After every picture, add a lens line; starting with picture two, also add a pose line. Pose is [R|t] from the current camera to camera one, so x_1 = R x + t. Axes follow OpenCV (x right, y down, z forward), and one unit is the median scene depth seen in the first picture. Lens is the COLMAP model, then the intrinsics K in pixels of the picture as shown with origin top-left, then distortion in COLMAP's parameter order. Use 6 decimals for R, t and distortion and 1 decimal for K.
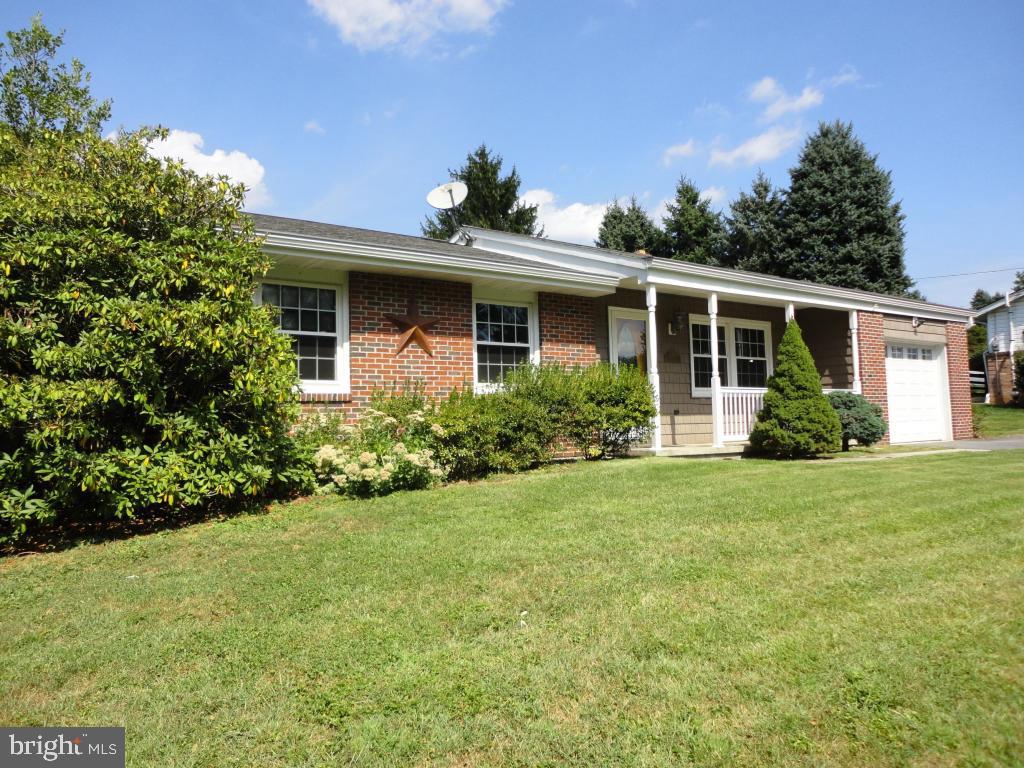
lens RADIAL K [[751.7, 0, 512.0], [0, 751.7, 384.0], [0, 0, 1]] dist [-0.003492, -0.000433]
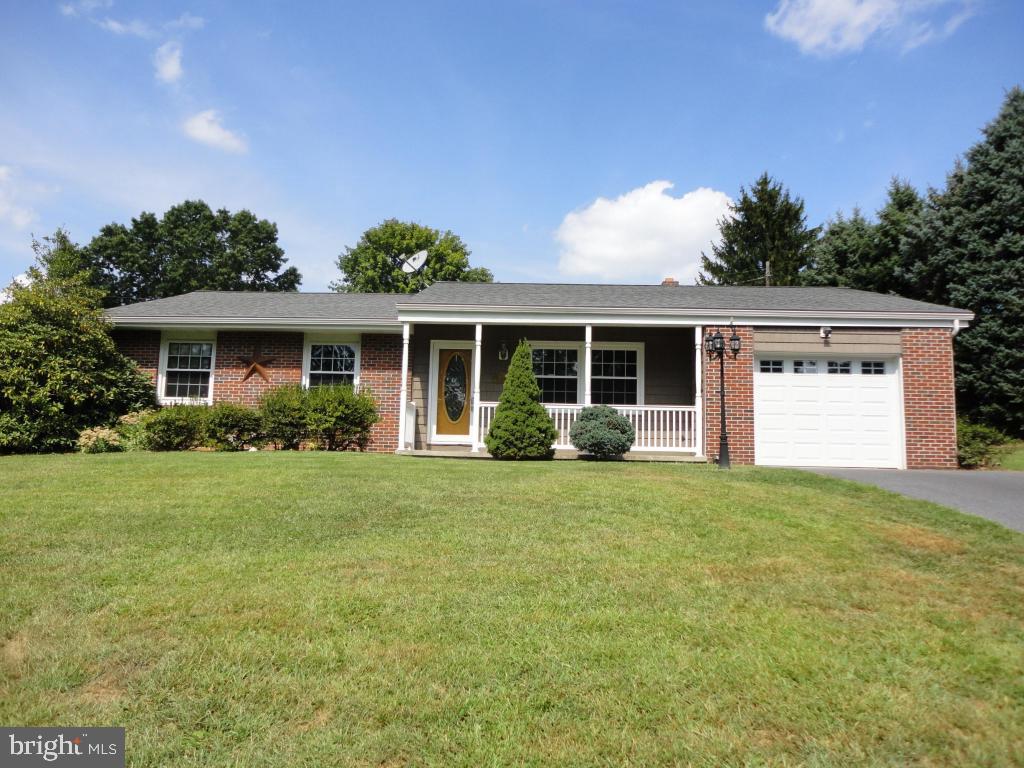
lens RADIAL K [[751.7, 0, 512.0], [0, 751.7, 384.0], [0, 0, 1]] dist [-0.003492, -0.000433]
pose [[0.791993, -0.026143, -0.609970, 0.872705], [-0.005112, 0.998764, -0.049443, 0.028744], [0.610509, 0.042276, 0.790881, 0.067545]]
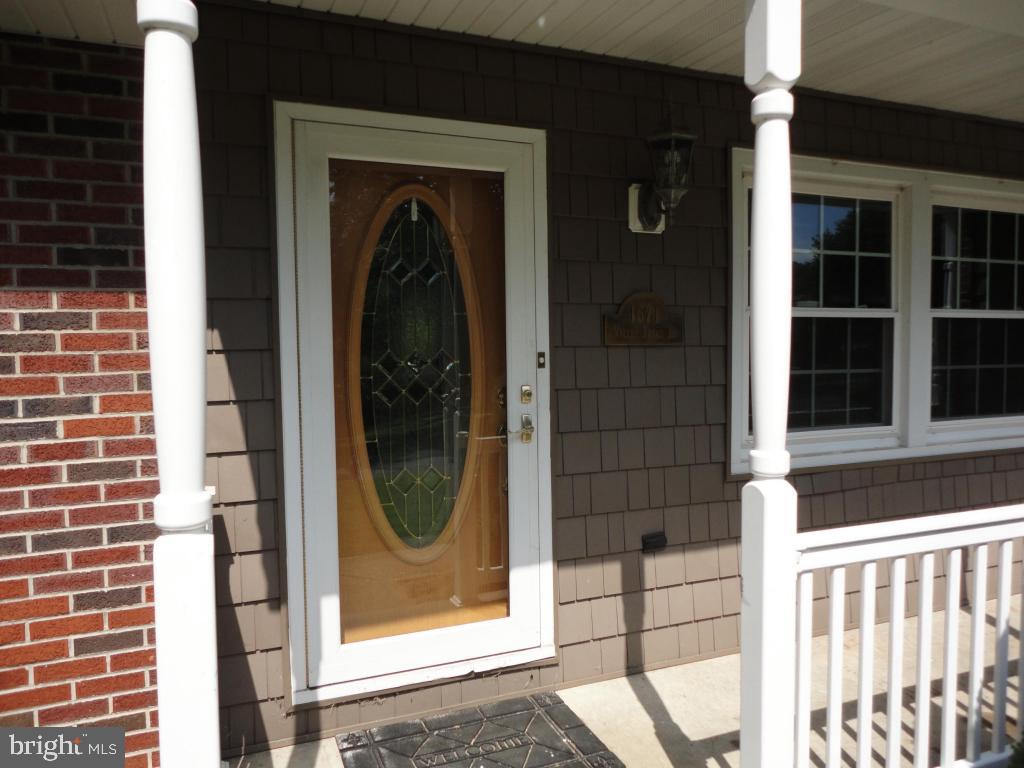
lens RADIAL K [[781.9, 0, 512.0], [0, 781.9, 384.0], [0, 0, 1]] dist [-0.008129, -0.003608]
pose [[0.974703, 0.026835, -0.221887, 0.210909], [-0.001168, 0.993364, 0.115006, -0.042374], [0.223500, -0.111838, 0.968266, 0.680655]]
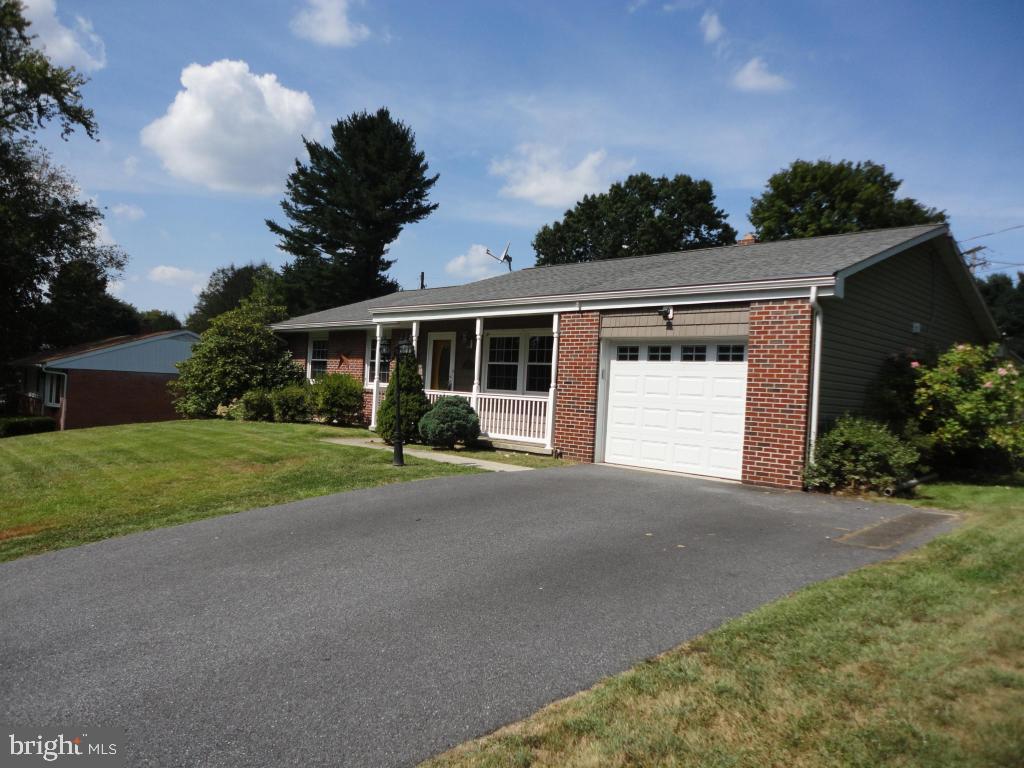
lens RADIAL K [[751.7, 0, 512.0], [0, 751.7, 384.0], [0, 0, 1]] dist [-0.003492, -0.000433]
pose [[0.138230, 0.027522, -0.990018, 1.409226], [0.003853, 0.999591, 0.028326, -0.036178], [0.990393, -0.007730, 0.138068, 0.819862]]
